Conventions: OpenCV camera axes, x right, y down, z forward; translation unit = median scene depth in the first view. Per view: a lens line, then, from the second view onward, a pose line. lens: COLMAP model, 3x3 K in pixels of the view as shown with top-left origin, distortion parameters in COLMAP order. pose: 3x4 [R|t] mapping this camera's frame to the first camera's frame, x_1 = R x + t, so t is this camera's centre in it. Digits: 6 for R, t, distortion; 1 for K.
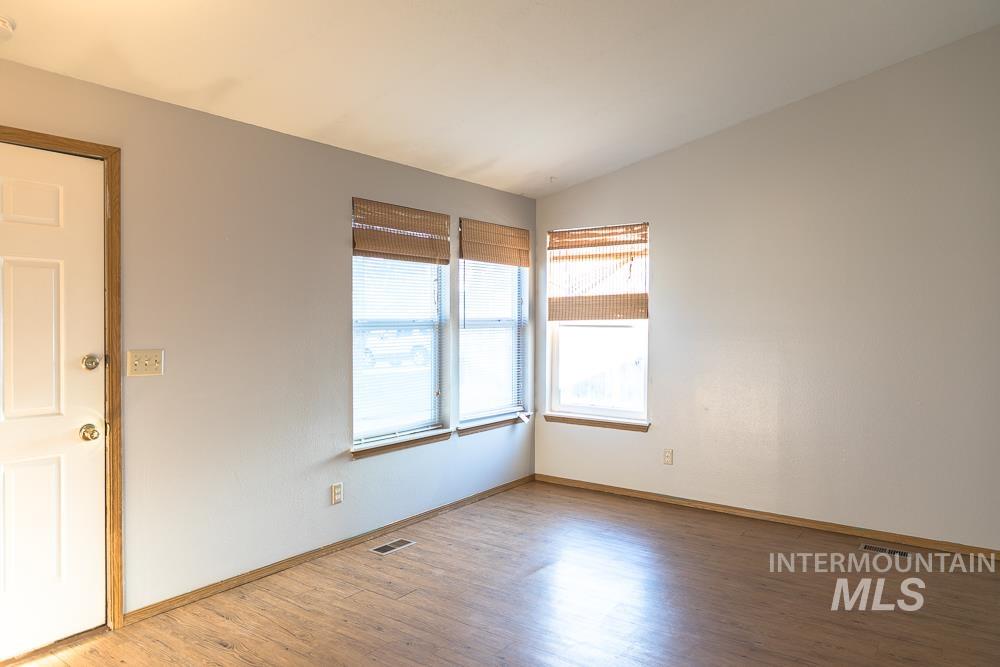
lens RADIAL K [[671.9, 0, 498.9], [0, 671.9, 330.7], [0, 0, 1]] dist [-0.001576, 0.002041]
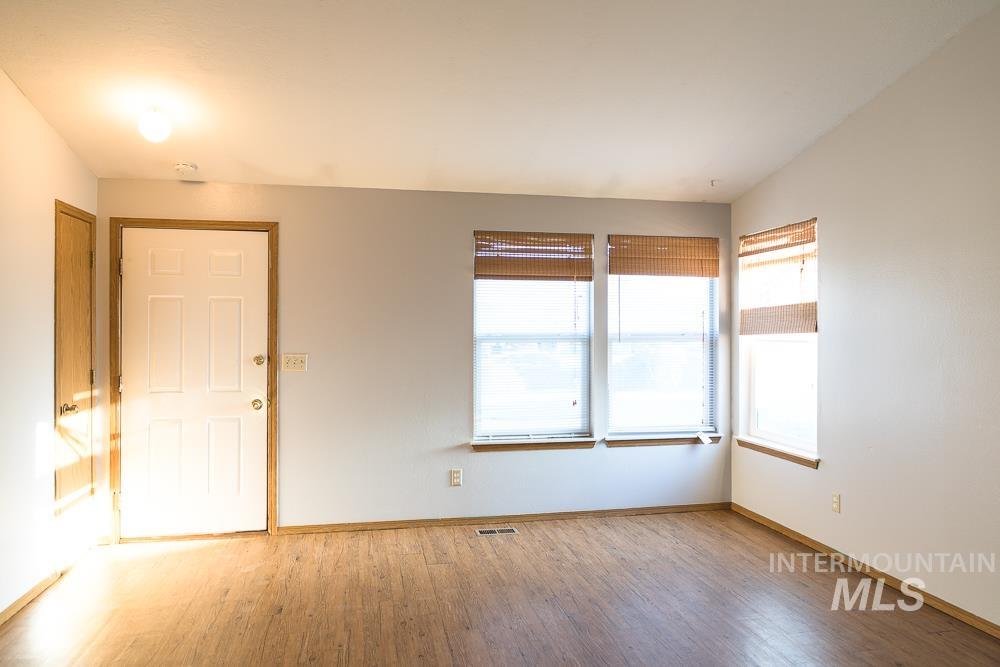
lens RADIAL K [[680.7, 0, 501.6], [0, 680.7, 330.9], [0, 0, 1]] dist [-0.002316, -0.000325]
pose [[0.738189, -0.003082, -0.674587, 0.629404], [-0.011497, 0.999787, -0.017148, -0.000963], [0.674496, 0.020414, 0.737996, 0.143933]]
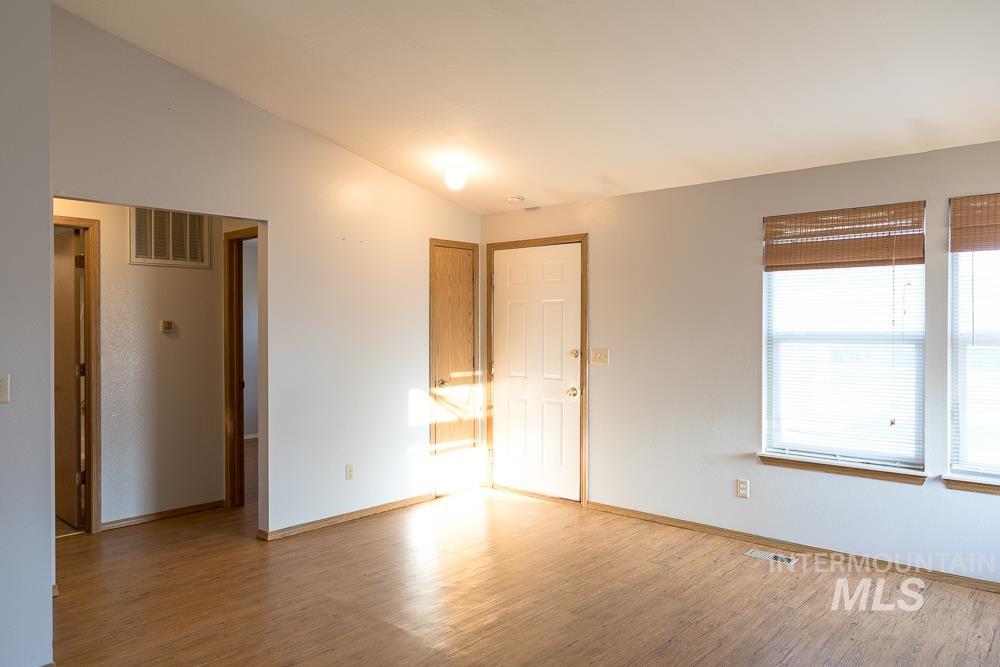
lens RADIAL K [[693.9, 0, 499.1], [0, 693.9, 329.4], [0, 0, 1]] dist [-0.002457, 0.000633]
pose [[-0.091049, -0.000216, -0.995846, 0.914928], [-0.022175, 0.999752, 0.001811, -0.013427], [0.995599, 0.022248, -0.091031, 0.681878]]
